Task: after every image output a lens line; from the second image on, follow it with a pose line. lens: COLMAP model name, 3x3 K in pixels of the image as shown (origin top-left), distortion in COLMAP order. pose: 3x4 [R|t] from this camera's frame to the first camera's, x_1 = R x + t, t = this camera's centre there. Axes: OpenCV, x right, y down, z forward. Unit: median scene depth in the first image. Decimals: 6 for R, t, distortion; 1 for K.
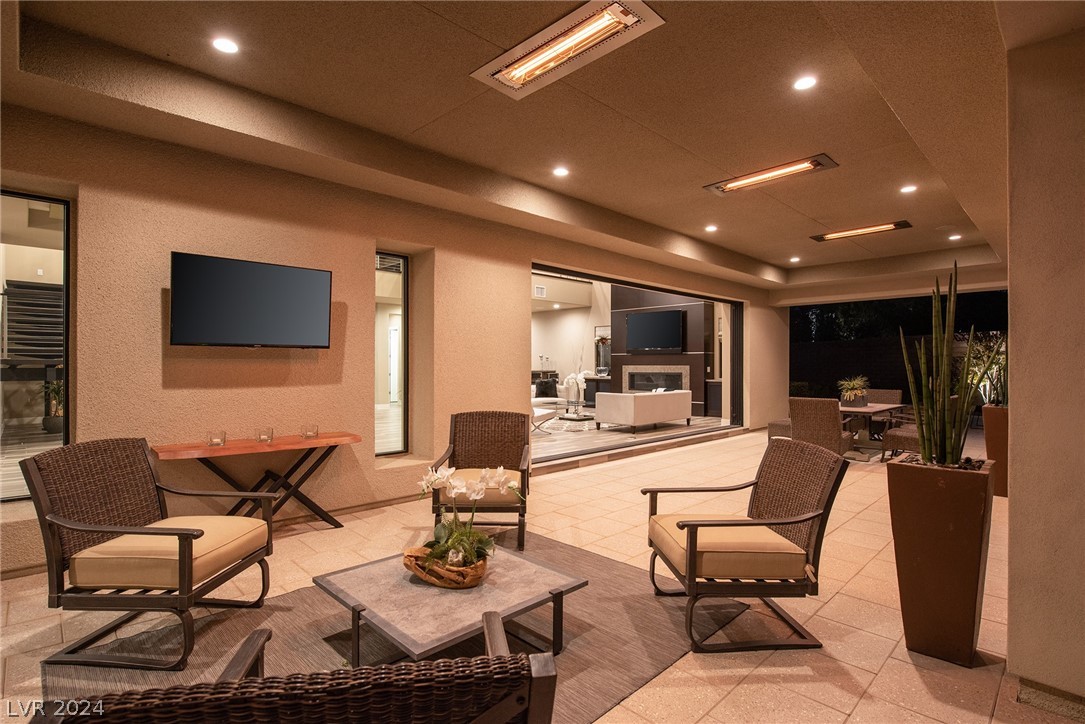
lens RADIAL K [[534.8, 0, 539.1], [0, 534.8, 364.6], [0, 0, 1]] dist [-0.000776, -0.000025]
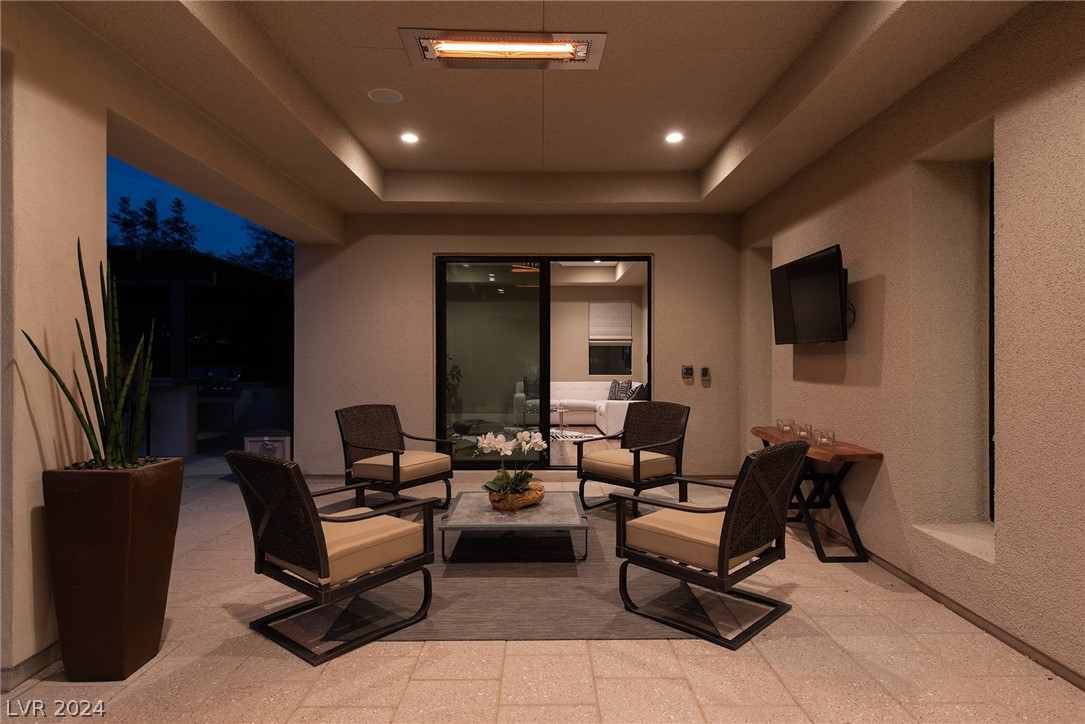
lens RADIAL K [[596.1, 0, 540.3], [0, 596.1, 361.7], [0, 0, 1]] dist [-0.001703, 0.000435]
pose [[-0.700155, 0.002728, -0.713986, 0.653670], [-0.000394, 0.999991, 0.004207, -0.002982], [0.713991, 0.003227, -0.700148, 1.511804]]
